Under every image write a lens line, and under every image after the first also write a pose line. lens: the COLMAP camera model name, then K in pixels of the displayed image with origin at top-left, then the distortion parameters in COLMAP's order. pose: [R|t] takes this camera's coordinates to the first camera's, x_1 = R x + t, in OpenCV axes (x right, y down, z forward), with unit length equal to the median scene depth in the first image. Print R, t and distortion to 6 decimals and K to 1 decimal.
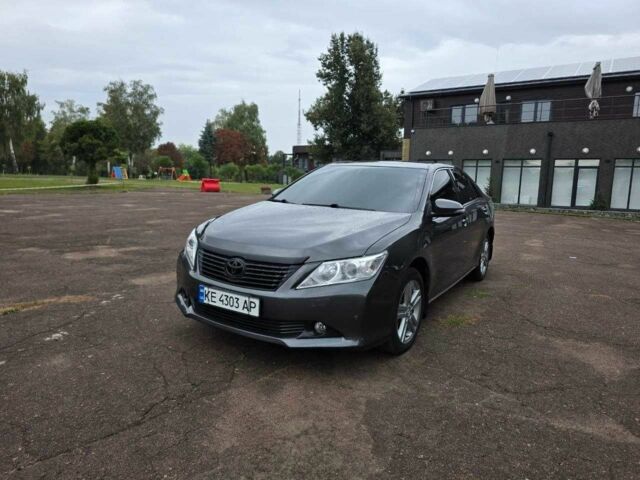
lens RADIAL K [[449.2, 0, 320.0], [0, 449.2, 240.0], [0, 0, 1]] dist [0.067404, -0.052708]
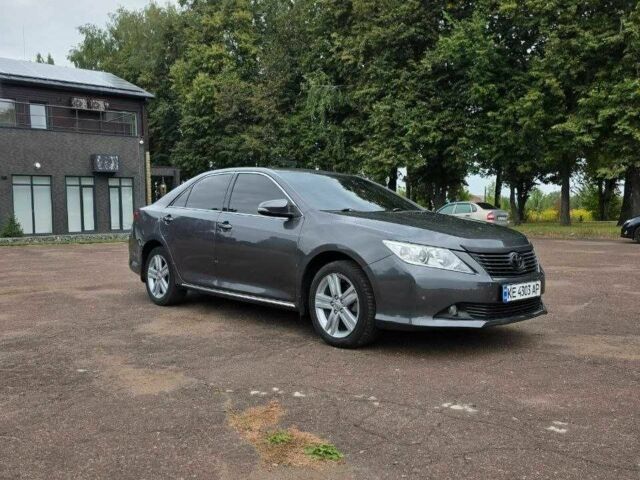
lens RADIAL K [[593.6, 0, 320.0], [0, 593.6, 240.0], [0, 0, 1]] dist [0.102081, -0.150923]
pose [[0.283282, -0.091236, 0.954687, -0.284251], [0.172511, 0.984075, 0.042855, -0.021254], [-0.943394, 0.152554, 0.294510, 0.173145]]
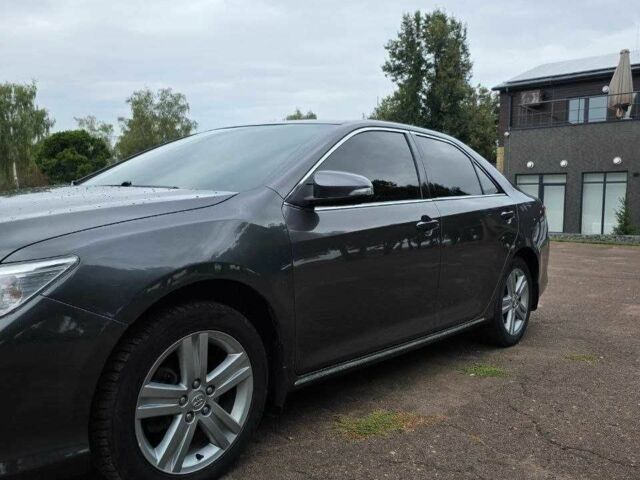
lens RADIAL K [[593.6, 0, 320.0], [0, 593.6, 240.0], [0, 0, 1]] dist [0.102081, -0.150923]
pose [[0.988752, 0.001629, -0.149556, 0.038456], [-0.014853, 0.996067, -0.087350, 0.004623], [0.148825, 0.088589, 0.984887, 0.039633]]
